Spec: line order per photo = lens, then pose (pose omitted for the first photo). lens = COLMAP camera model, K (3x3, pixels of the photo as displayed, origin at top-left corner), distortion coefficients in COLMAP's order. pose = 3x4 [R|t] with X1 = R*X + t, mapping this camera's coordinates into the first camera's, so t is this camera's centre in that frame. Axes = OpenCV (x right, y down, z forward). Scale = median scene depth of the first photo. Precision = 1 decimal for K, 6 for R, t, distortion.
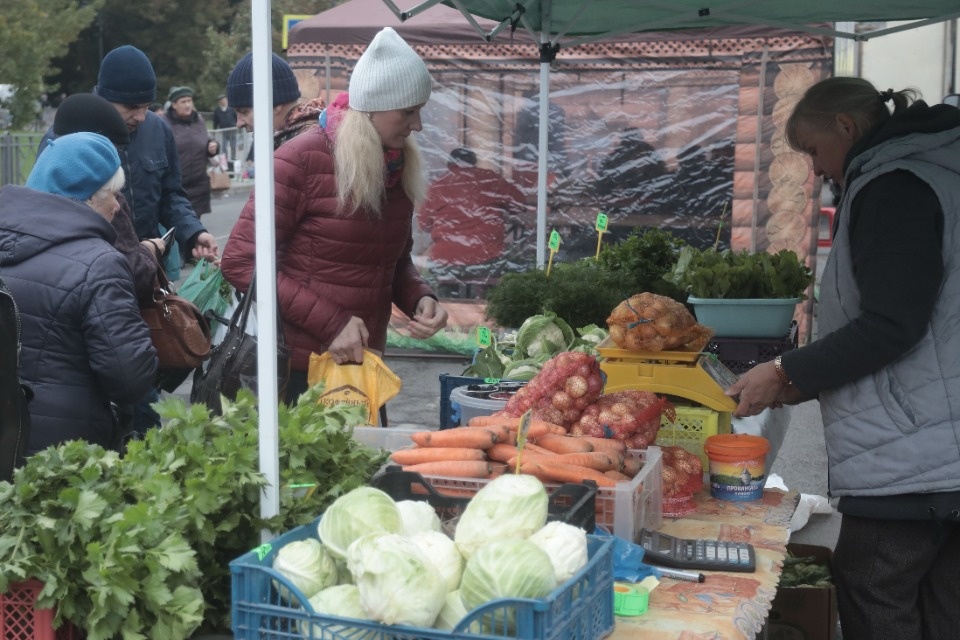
lens RADIAL K [[1707.4, 0, 480.0], [0, 1707.4, 320.0], [0, 0, 1]] dist [-0.103739, 0.084279]
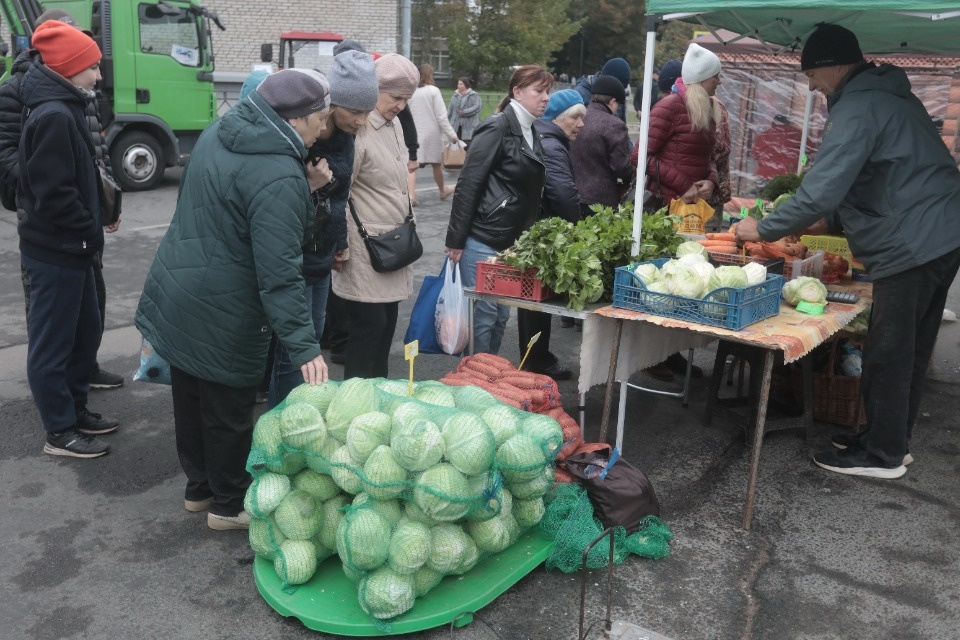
lens RADIAL K [[1707.4, 0, 480.0], [0, 1707.4, 320.0], [0, 0, 1]] dist [-0.103739, 0.084279]
pose [[0.960171, 0.076281, -0.268798, 0.304817], [-0.075052, 0.997069, 0.014861, 0.182042], [0.269144, 0.005905, 0.963082, -1.296070]]
